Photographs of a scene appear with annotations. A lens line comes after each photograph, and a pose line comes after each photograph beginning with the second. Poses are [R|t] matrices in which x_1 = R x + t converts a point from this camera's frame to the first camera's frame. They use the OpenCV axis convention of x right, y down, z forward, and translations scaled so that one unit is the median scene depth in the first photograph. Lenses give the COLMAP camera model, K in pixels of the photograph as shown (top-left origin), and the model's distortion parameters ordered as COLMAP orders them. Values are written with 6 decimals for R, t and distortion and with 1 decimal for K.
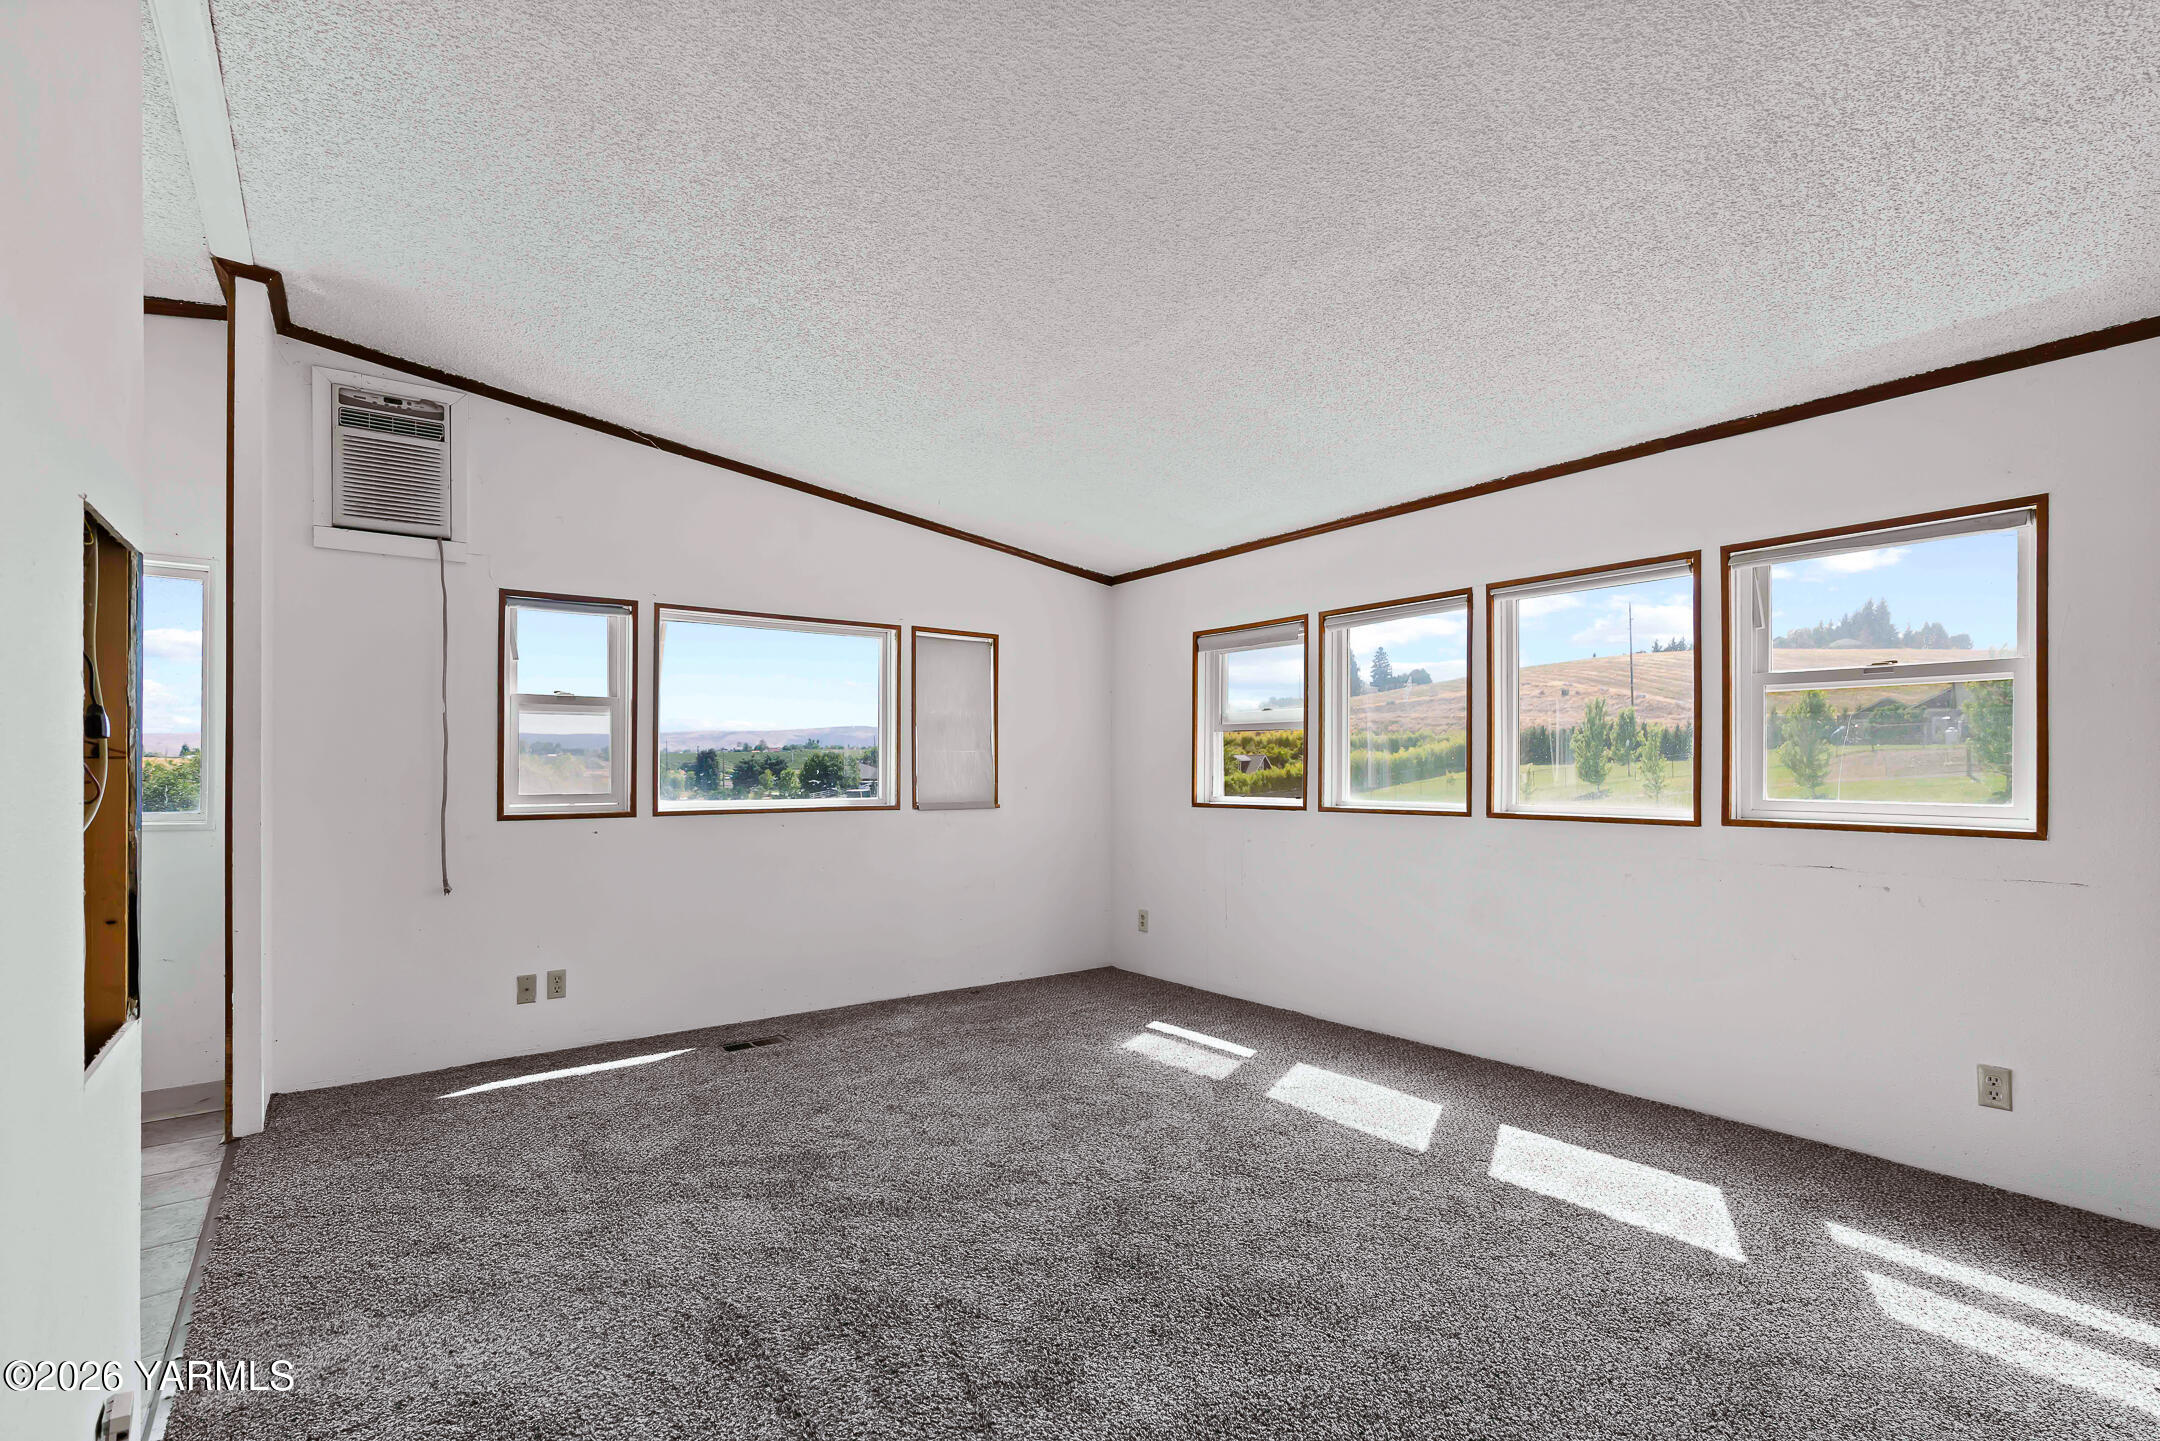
lens RADIAL K [[951.0, 0, 1069.5], [0, 951.0, 719.0], [0, 0, 1]] dist [0.002725, 0.001494]
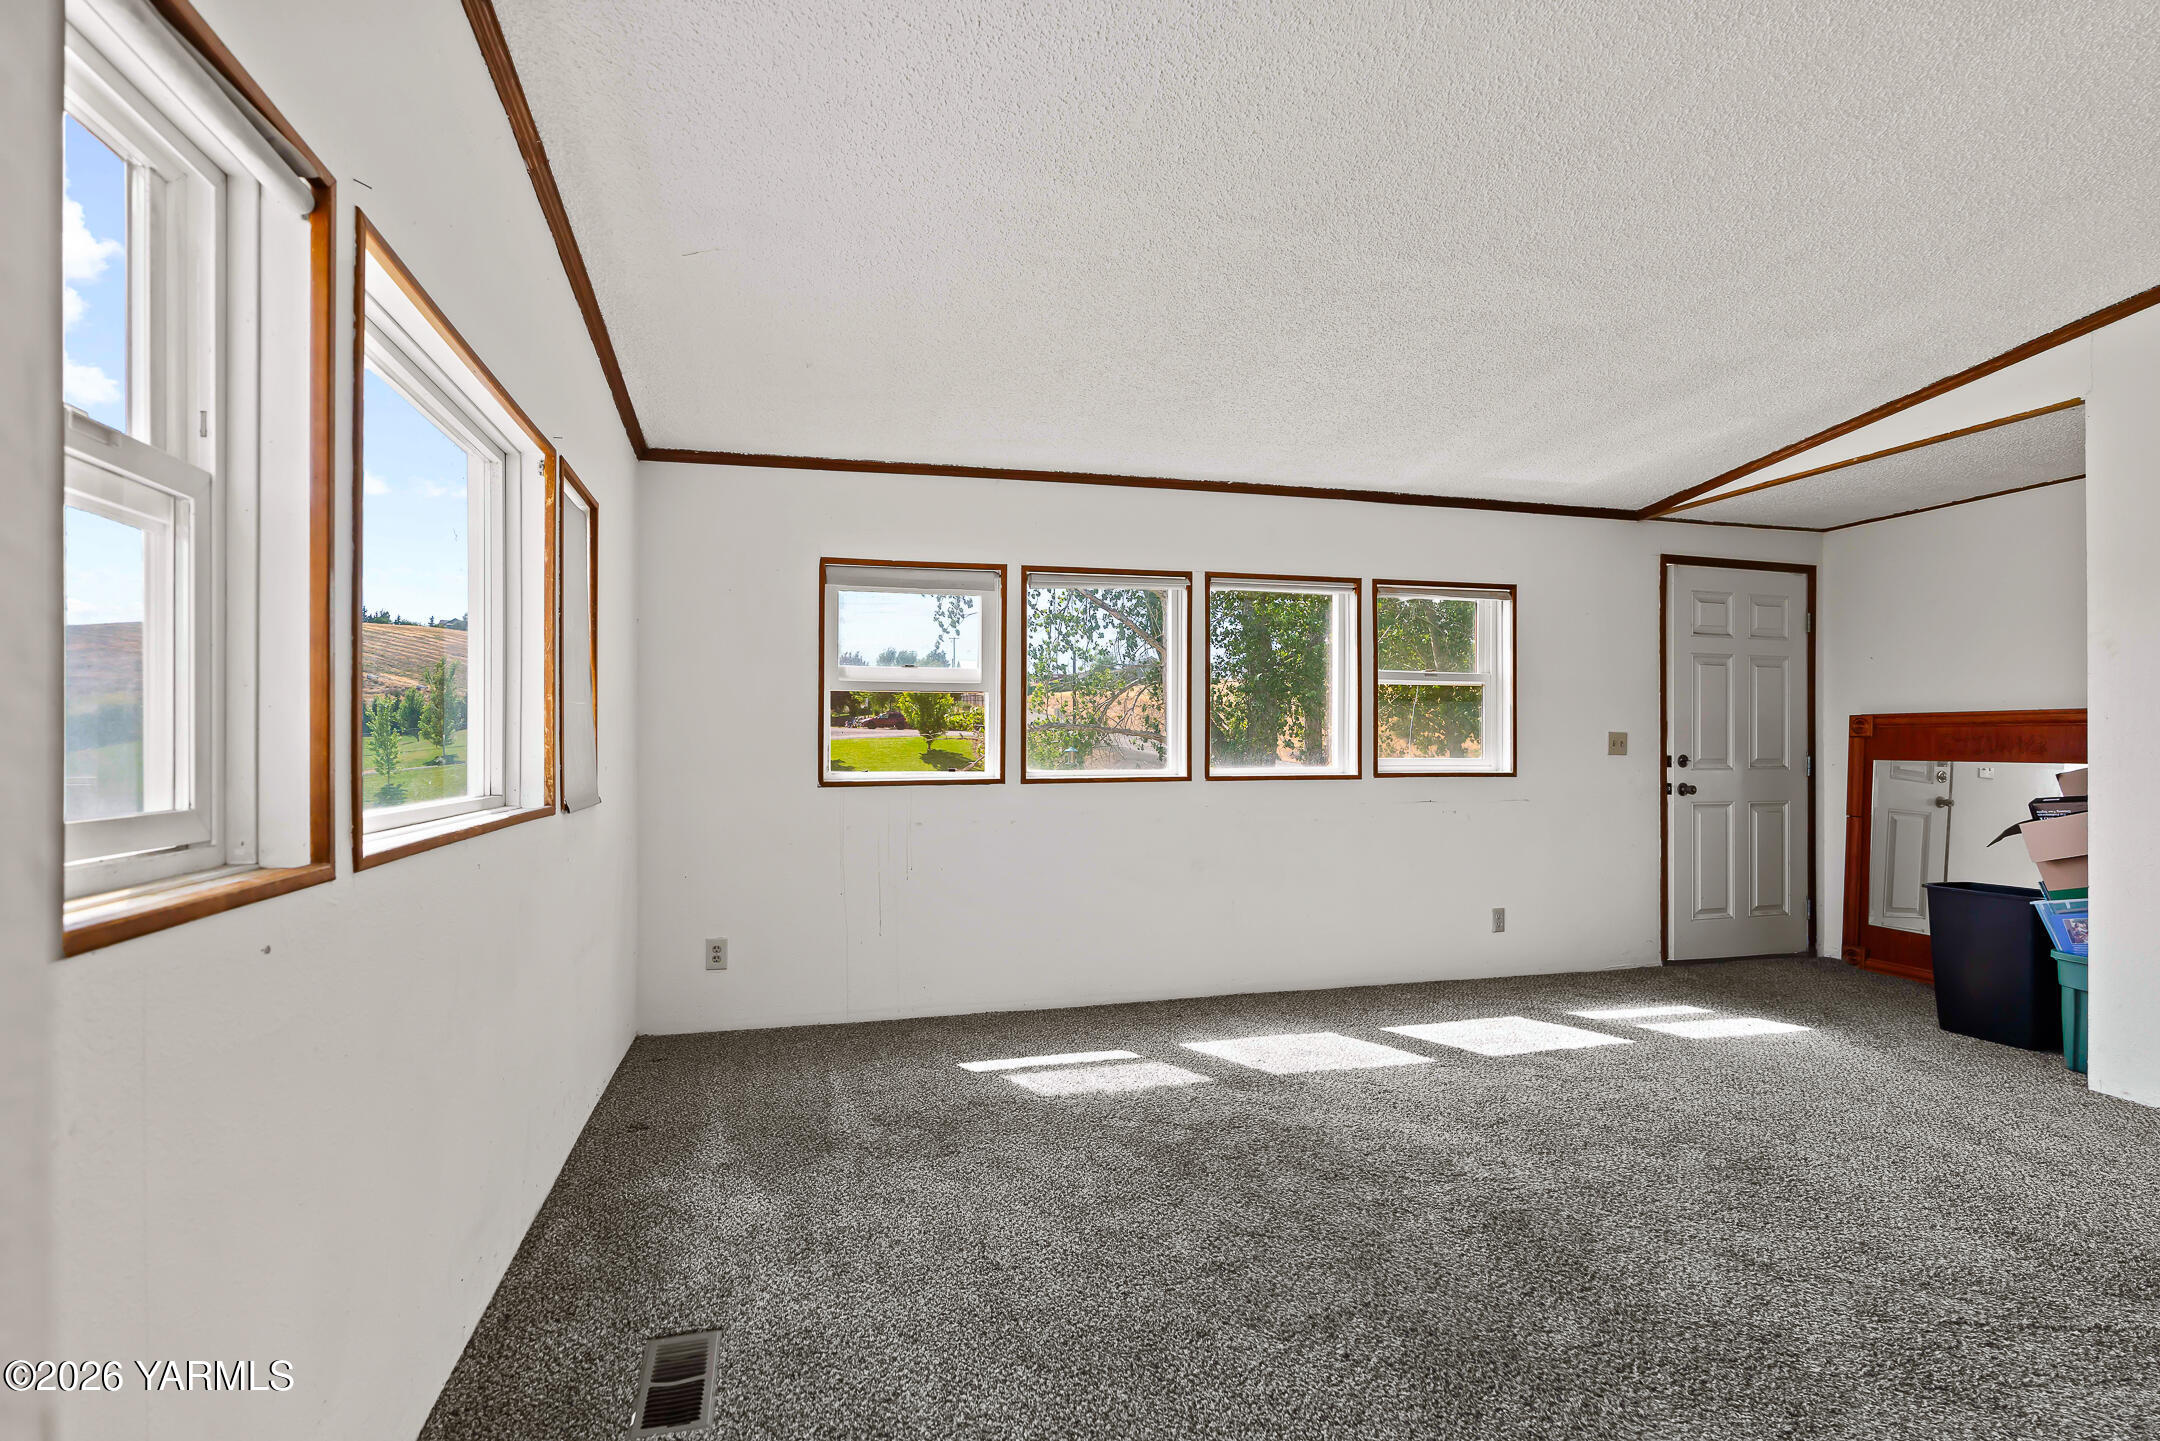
lens RADIAL K [[951.0, 0, 1069.5], [0, 951.0, 719.0], [0, 0, 1]] dist [0.002725, 0.001494]
pose [[0.415714, 0.032569, 0.908912, -0.681774], [-0.043823, 0.998915, -0.015751, 0.058997], [-0.908439, -0.033283, 0.416691, 0.724457]]
